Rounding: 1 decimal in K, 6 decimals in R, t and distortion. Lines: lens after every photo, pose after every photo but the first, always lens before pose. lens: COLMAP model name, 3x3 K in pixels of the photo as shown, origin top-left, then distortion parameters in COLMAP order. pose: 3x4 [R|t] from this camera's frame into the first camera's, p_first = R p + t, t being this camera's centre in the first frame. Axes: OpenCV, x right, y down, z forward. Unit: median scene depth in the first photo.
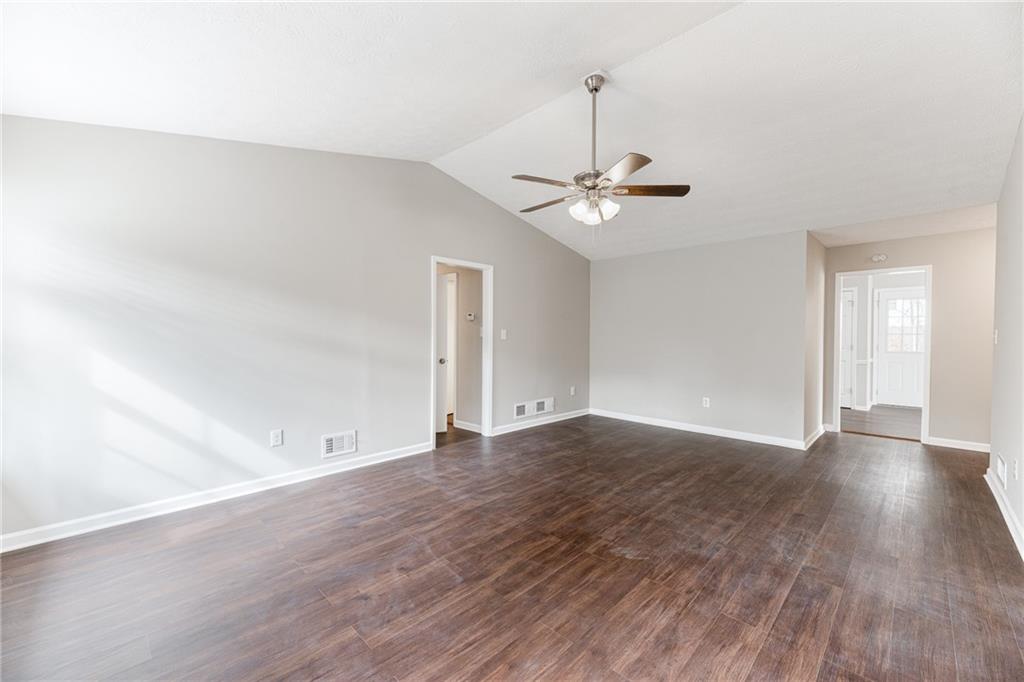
lens RADIAL K [[409.2, 0, 512.2], [0, 409.2, 338.5], [0, 0, 1]] dist [0.016276, -0.005398]
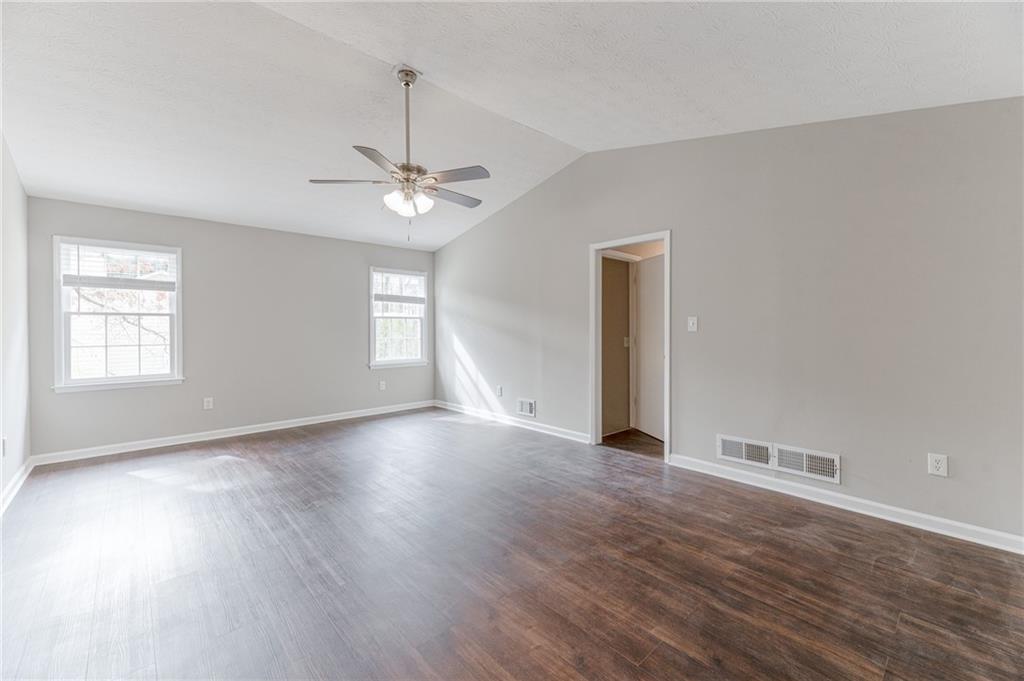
lens RADIAL K [[409.2, 0, 512.2], [0, 409.2, 338.0], [0, 0, 1]] dist [0.016276, -0.005398]
pose [[-0.064474, 0.019691, -0.997725, 0.886715], [0.003574, 0.999803, 0.019501, -0.001803], [0.997913, -0.002309, -0.064531, 0.981696]]
